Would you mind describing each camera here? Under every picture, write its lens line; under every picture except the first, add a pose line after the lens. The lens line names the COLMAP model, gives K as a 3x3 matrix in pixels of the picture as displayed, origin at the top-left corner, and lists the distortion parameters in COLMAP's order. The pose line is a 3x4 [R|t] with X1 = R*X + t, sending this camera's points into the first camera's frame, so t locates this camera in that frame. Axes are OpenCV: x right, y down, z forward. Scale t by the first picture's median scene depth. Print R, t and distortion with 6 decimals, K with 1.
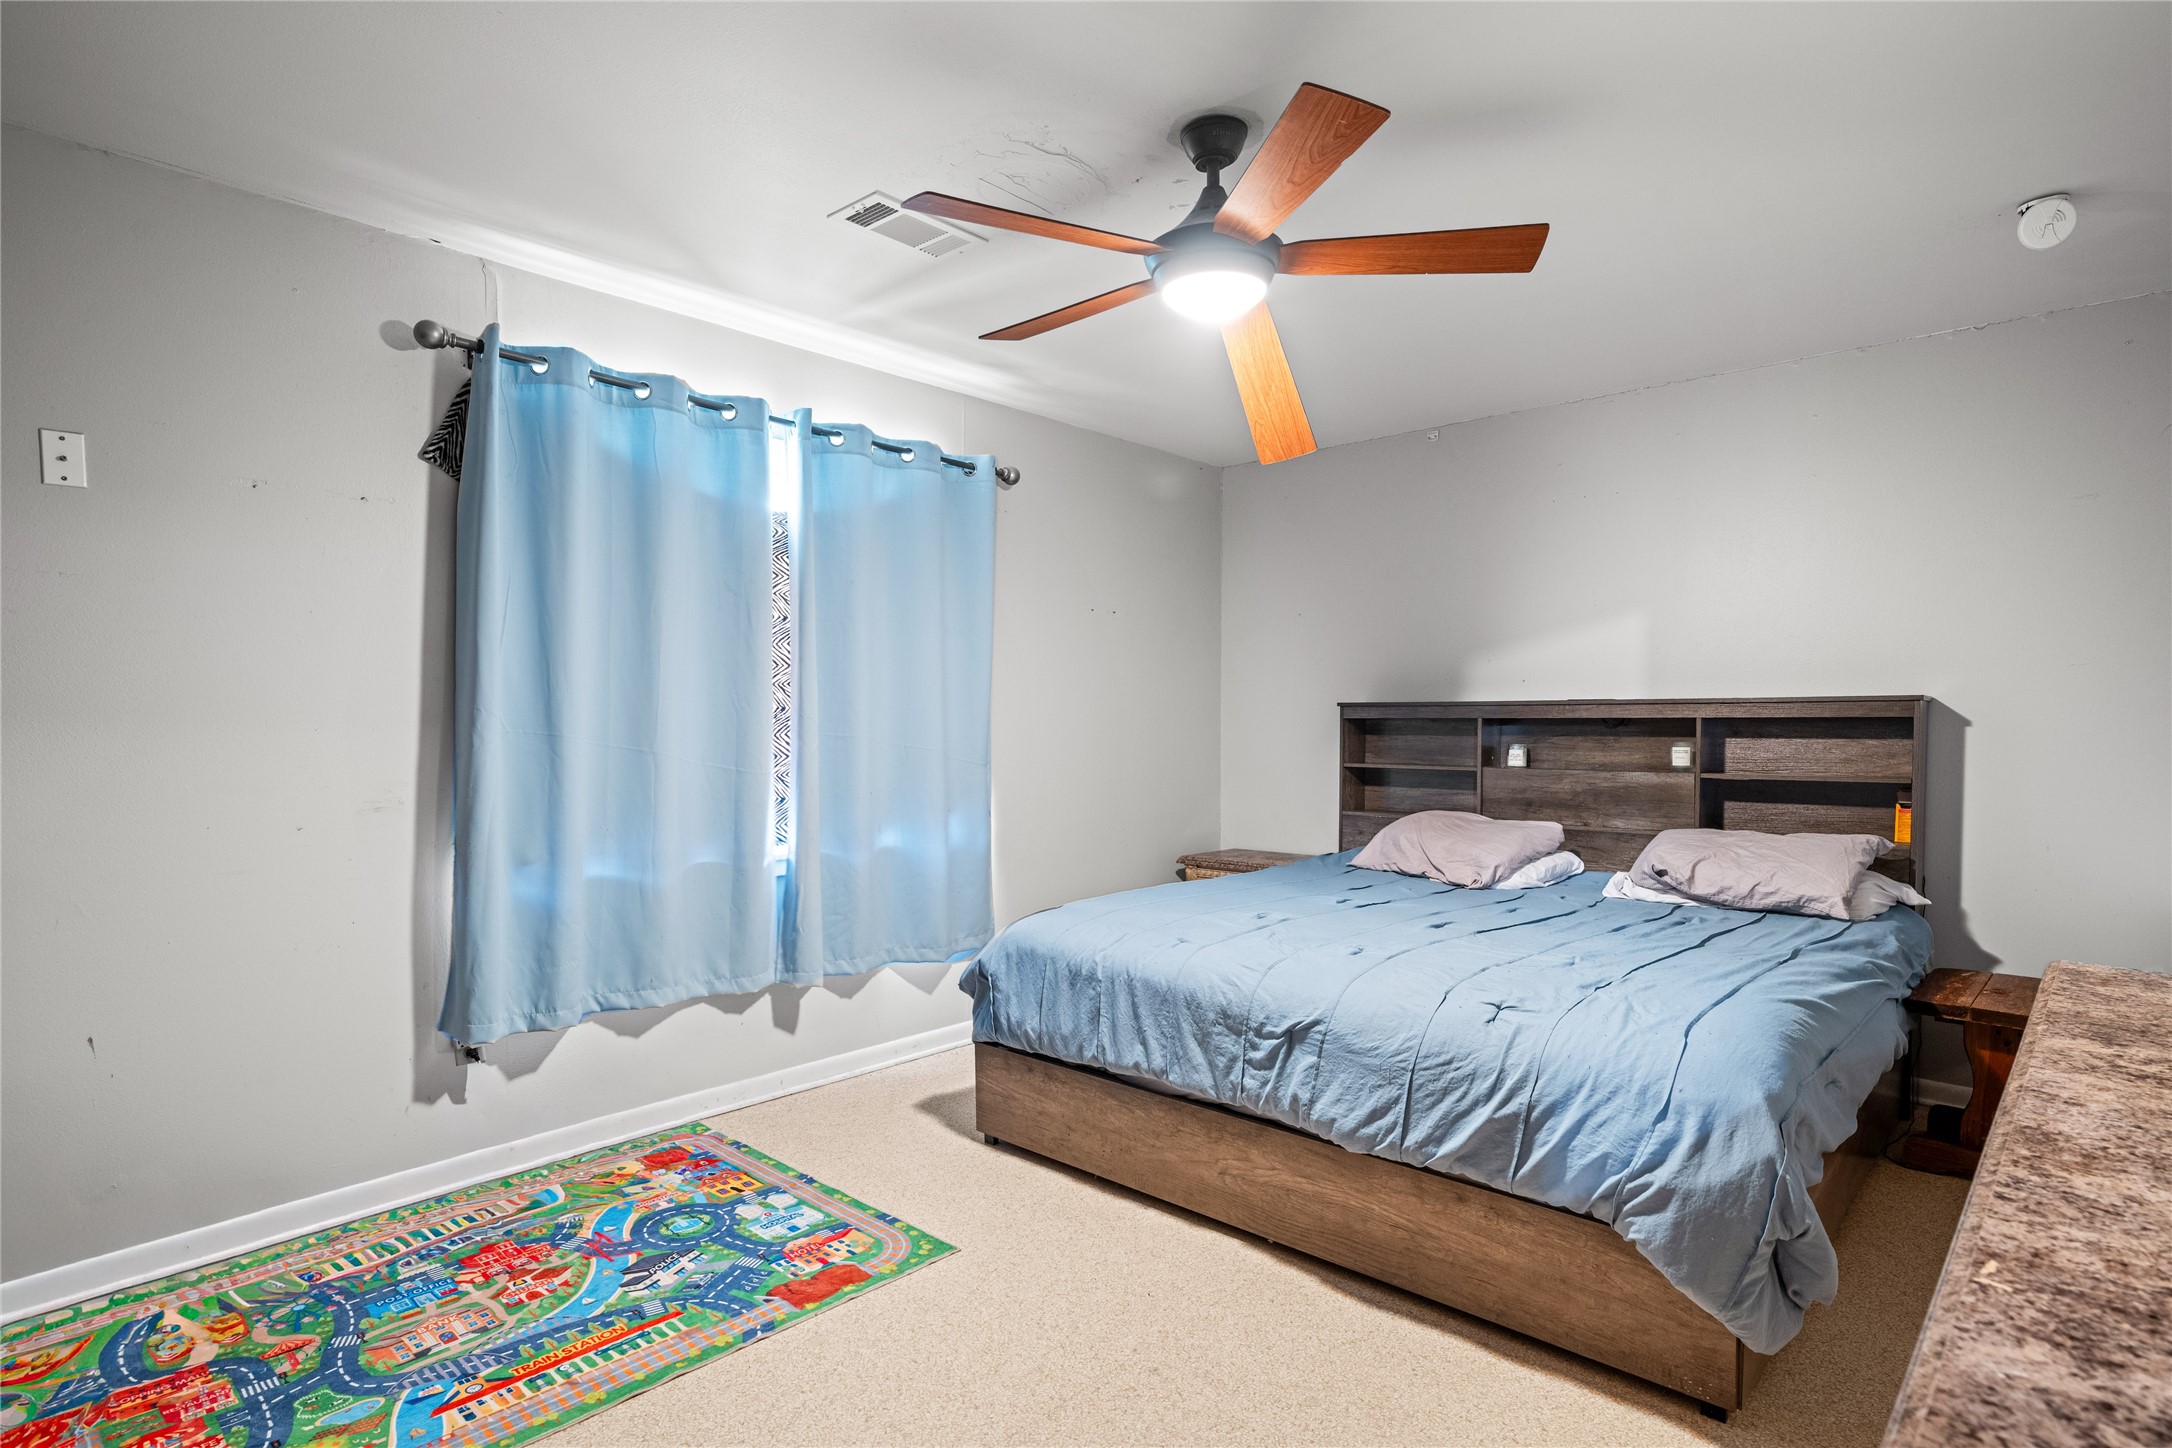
lens RADIAL K [[1058.0, 0, 1074.5], [0, 1058.0, 768.9], [0, 0, 1]] dist [0.002099, -0.000684]
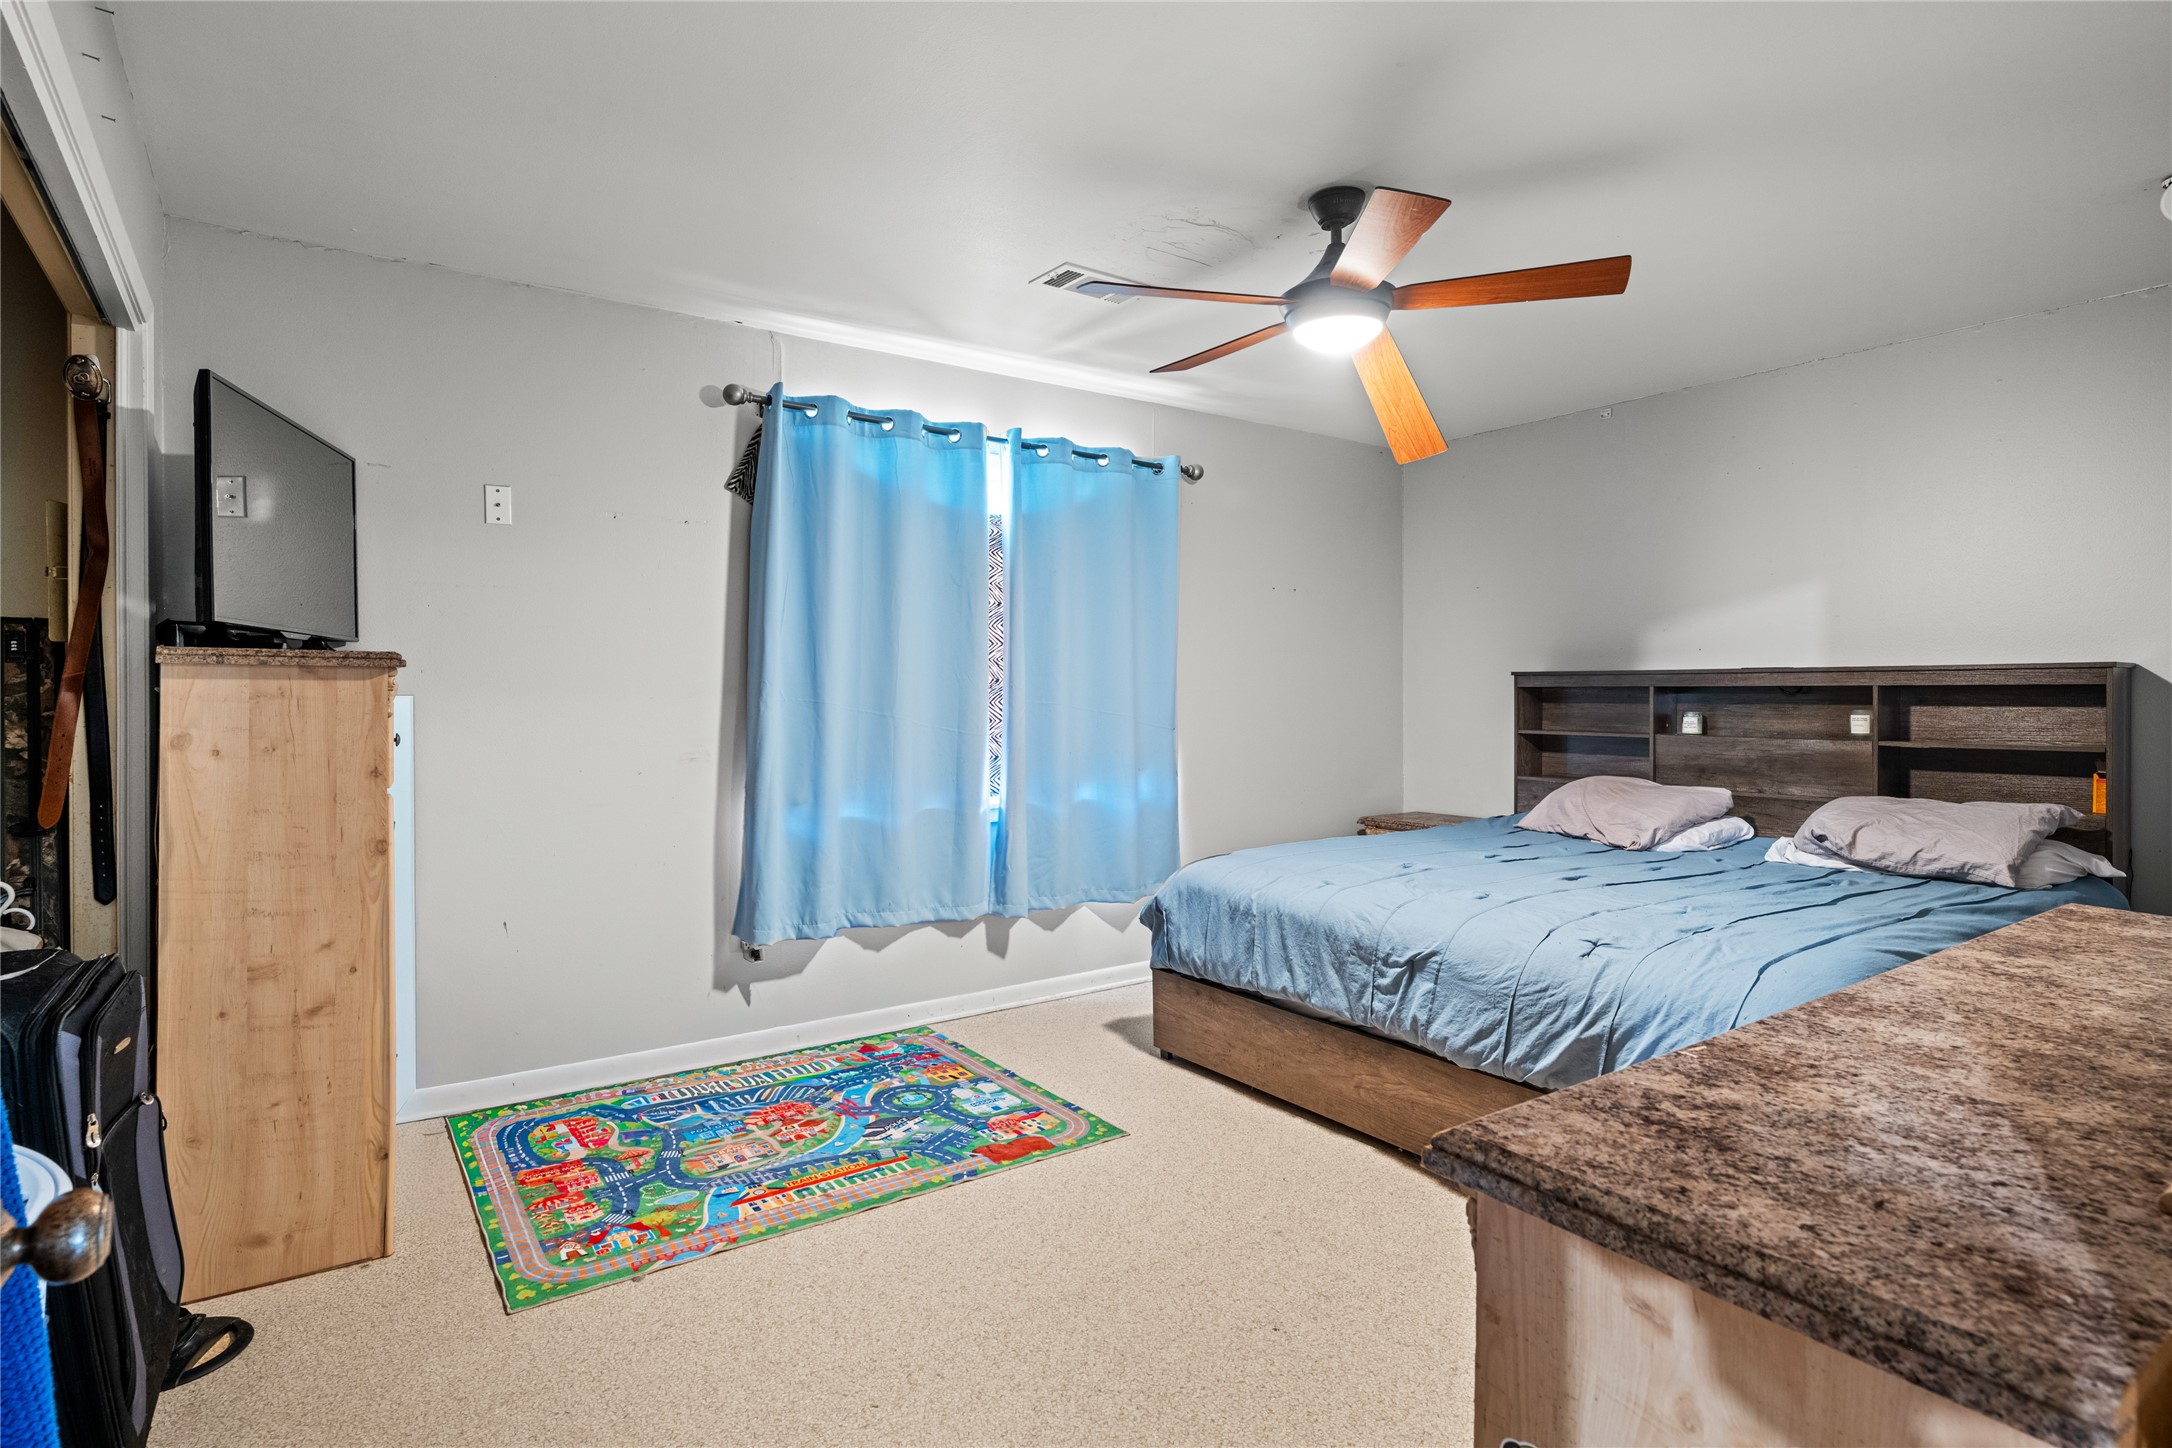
lens RADIAL K [[1140.4, 0, 1086.3], [0, 1140.4, 721.9], [0, 0, 1]] dist [0.001111, -0.001970]
pose [[0.976157, 0.004059, -0.217028, 0.113367], [-0.007715, 0.999842, -0.016003, 0.010688], [0.216929, 0.017296, 0.976034, -0.253892]]
